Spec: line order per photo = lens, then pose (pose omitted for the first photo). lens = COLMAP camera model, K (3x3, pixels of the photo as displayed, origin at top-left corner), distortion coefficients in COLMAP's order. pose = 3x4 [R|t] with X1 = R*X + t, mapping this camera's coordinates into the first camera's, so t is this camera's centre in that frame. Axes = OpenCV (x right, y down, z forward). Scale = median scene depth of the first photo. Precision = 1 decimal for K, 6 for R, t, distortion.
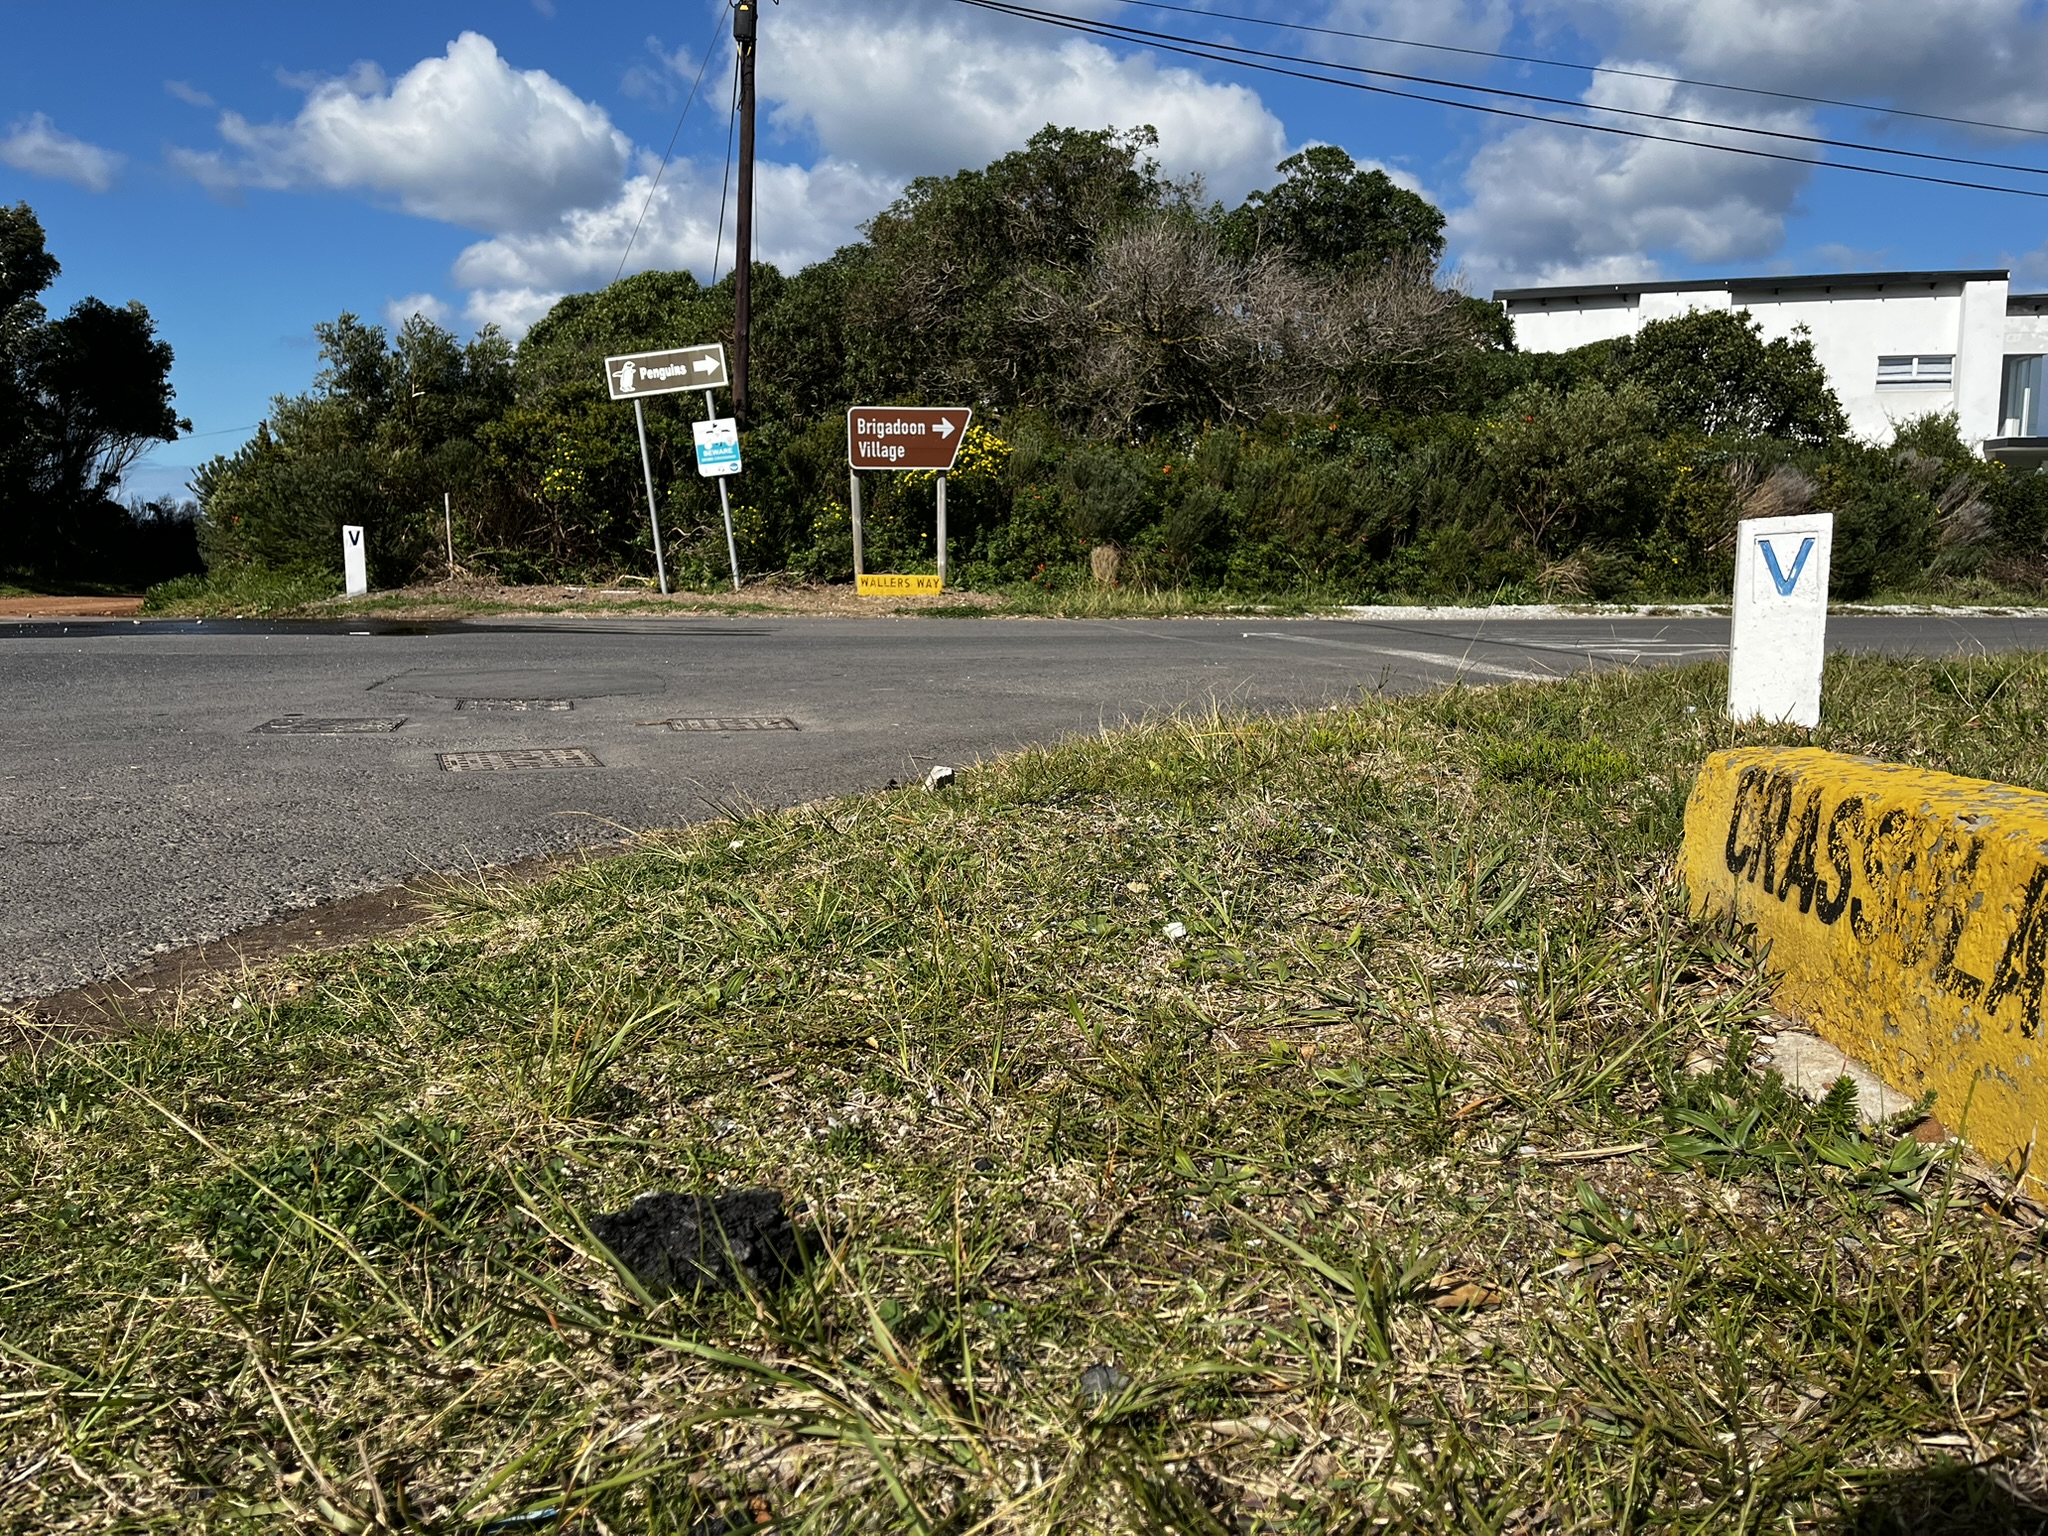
lens RADIAL K [[1556.8, 0, 1013.2], [0, 1556.8, 753.9], [0, 0, 1]] dist [0.038276, -0.024796]
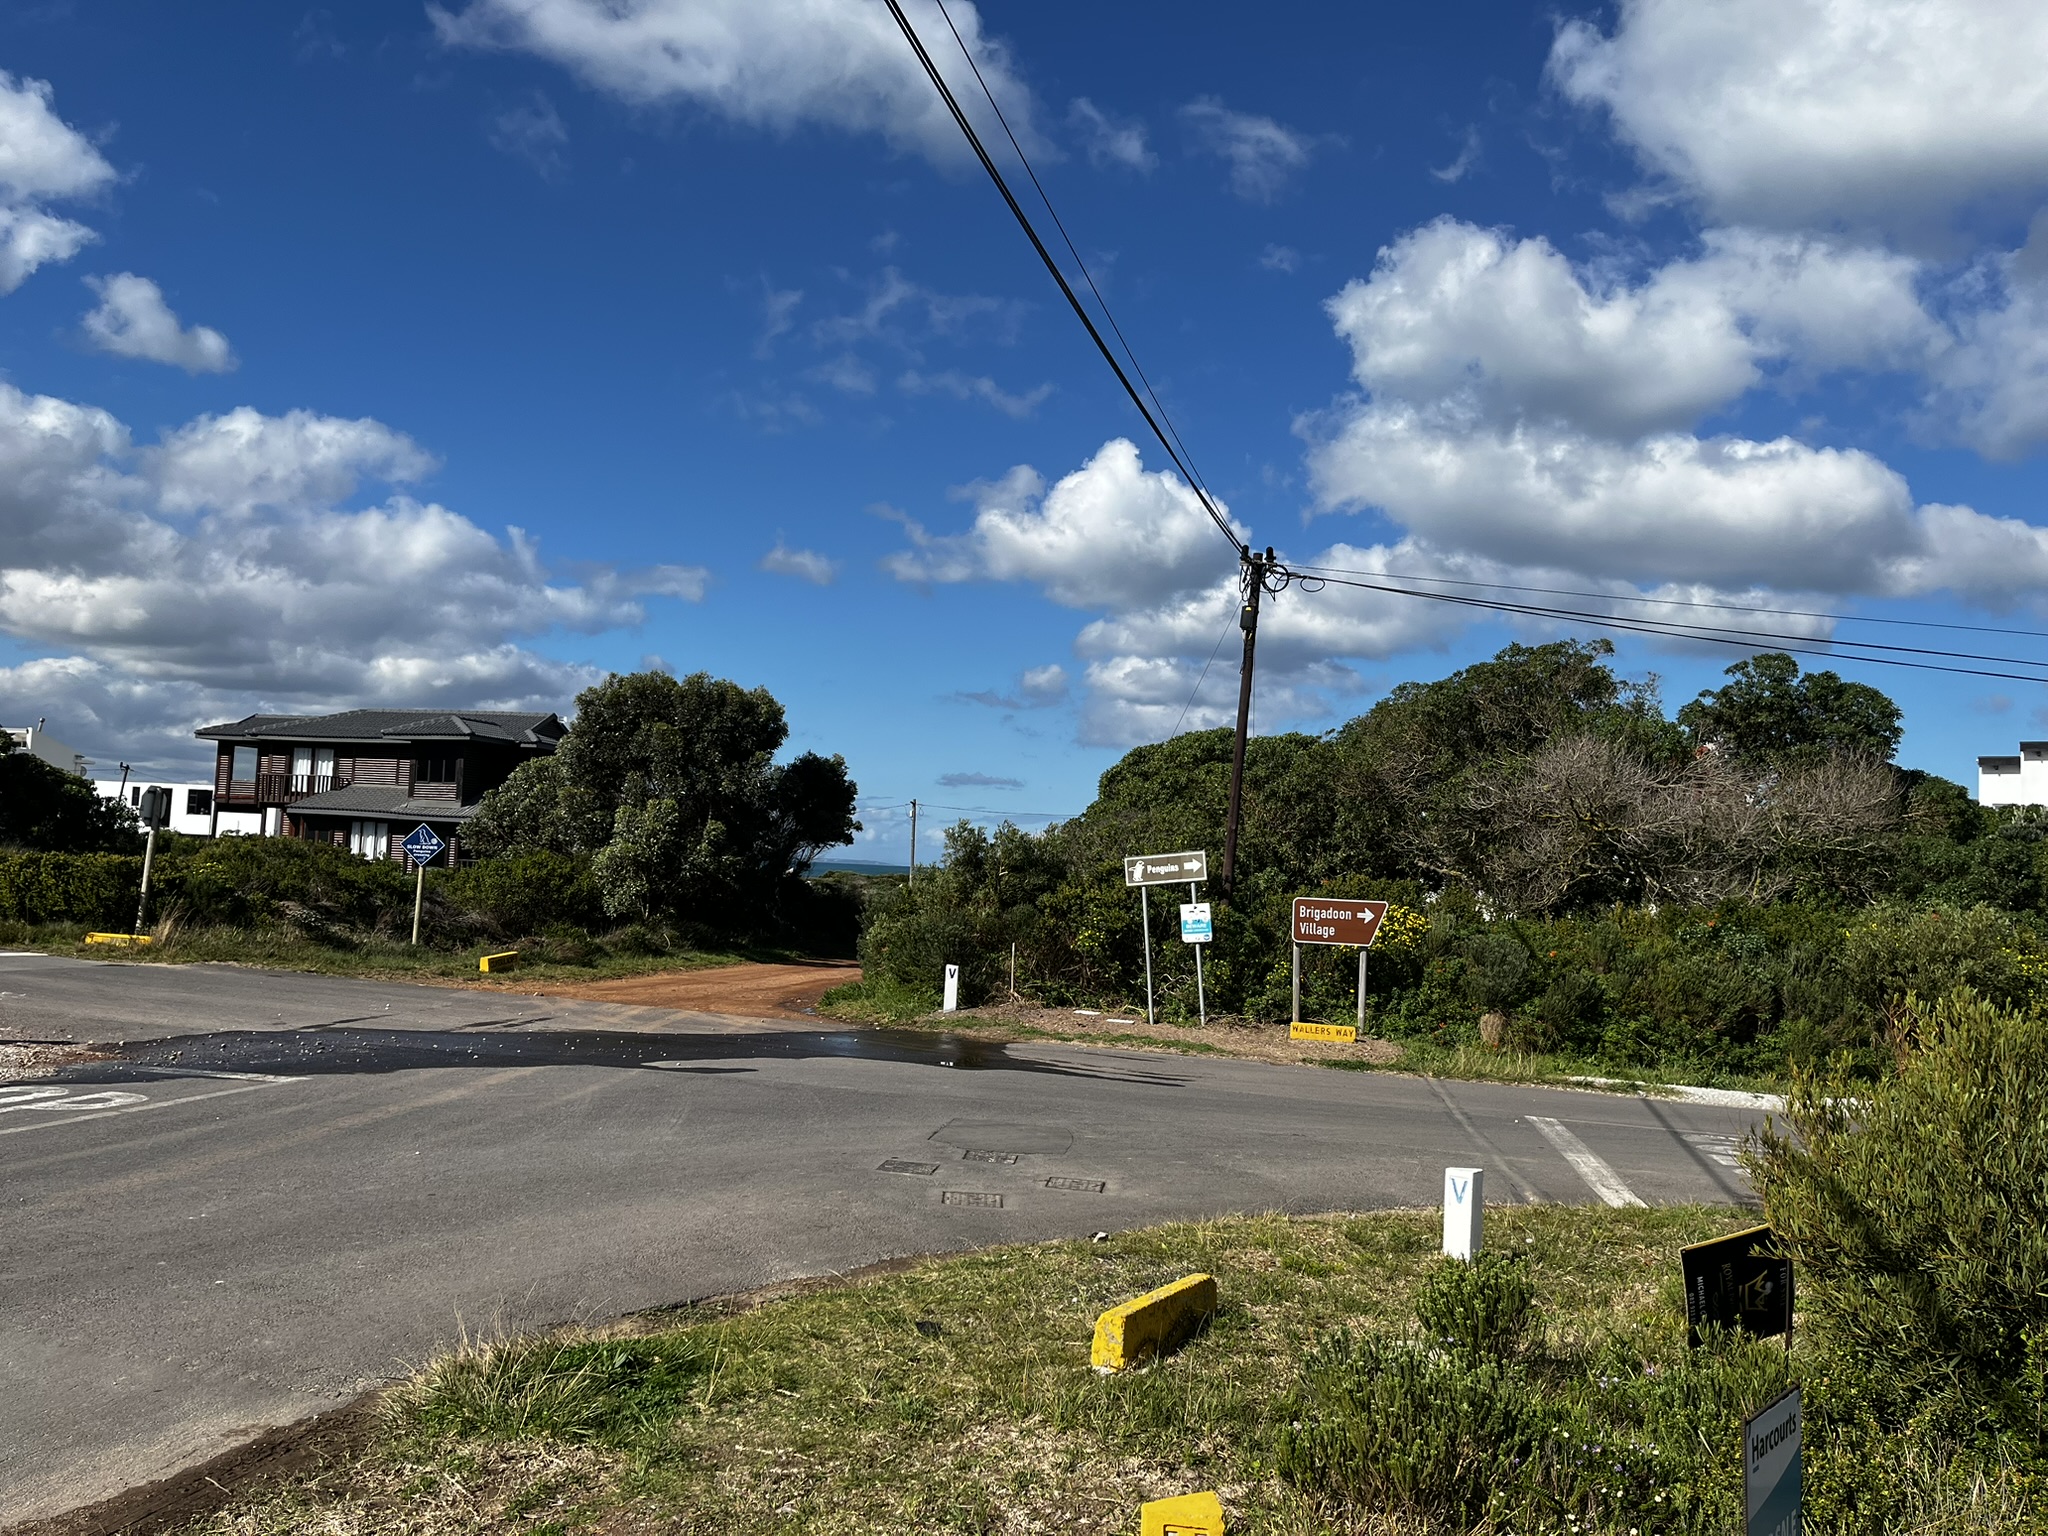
lens RADIAL K [[1556.8, 0, 1015.1], [0, 1556.8, 777.9], [0, 0, 1]] dist [0.038276, -0.024796]
pose [[0.930901, 0.029166, -0.364106, 0.158683], [-0.101381, 0.978274, -0.180837, -0.052587], [0.350921, 0.205255, 0.913633, -0.347446]]
